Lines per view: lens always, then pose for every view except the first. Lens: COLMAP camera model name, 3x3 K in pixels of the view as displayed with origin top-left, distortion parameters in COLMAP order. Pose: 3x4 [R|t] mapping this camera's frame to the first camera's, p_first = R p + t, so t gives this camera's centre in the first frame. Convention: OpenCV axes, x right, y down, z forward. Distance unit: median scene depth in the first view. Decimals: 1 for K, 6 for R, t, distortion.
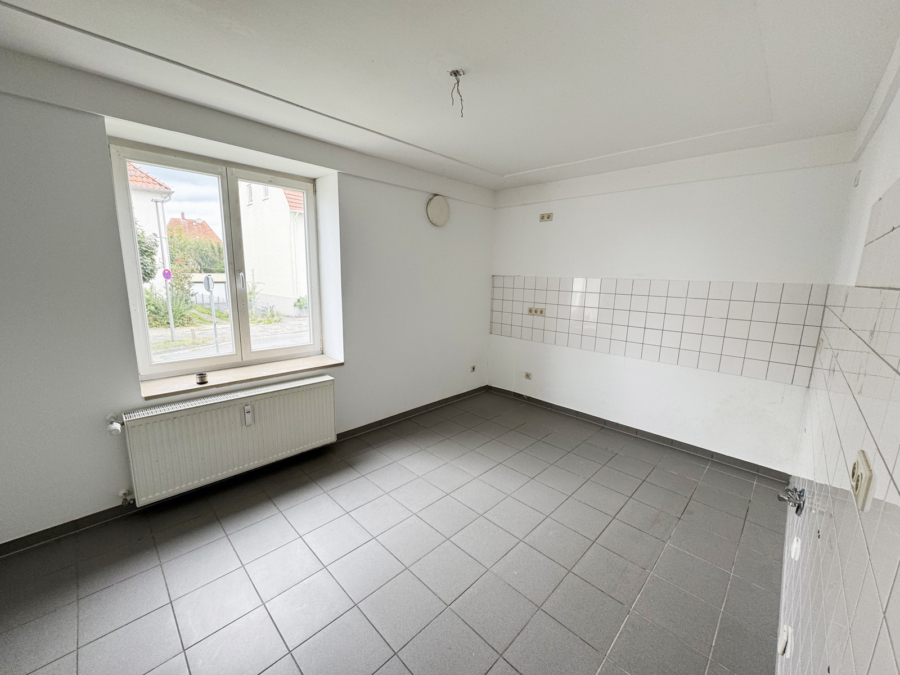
lens RADIAL K [[358.2, 0, 450.0], [0, 358.2, 337.5], [0, 0, 1]] dist [0.077941, 0.000024]
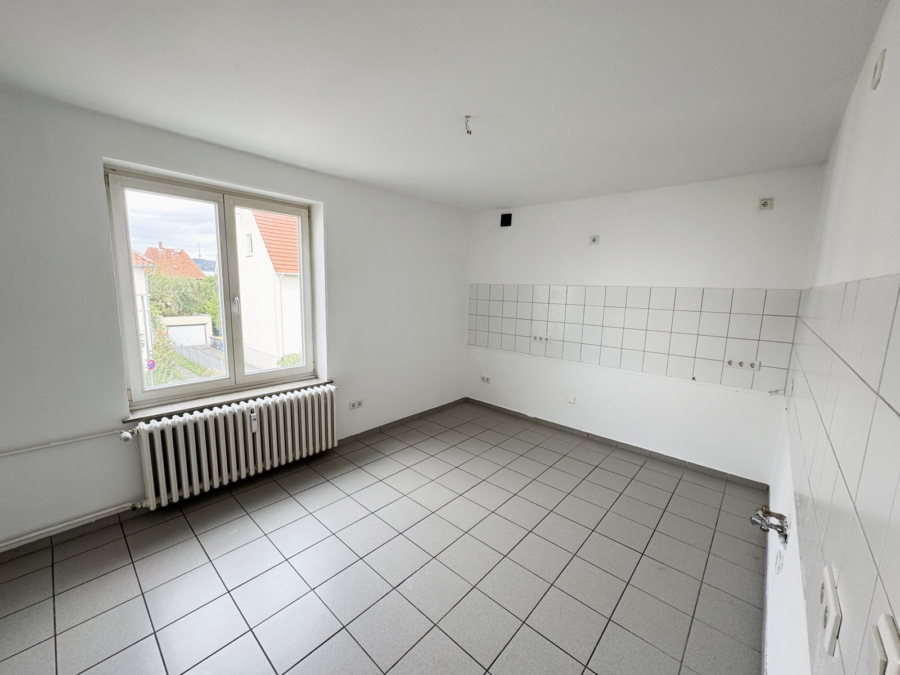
lens RADIAL K [[387.2, 0, 446.9], [0, 387.2, 340.8], [0, 0, 1]] dist [0.025390, 0.049642]
pose [[0.998954, -0.028402, -0.035846, 0.090322], [0.026672, 0.998498, -0.047856, 0.022765], [0.037151, 0.046850, 0.998211, -0.079778]]
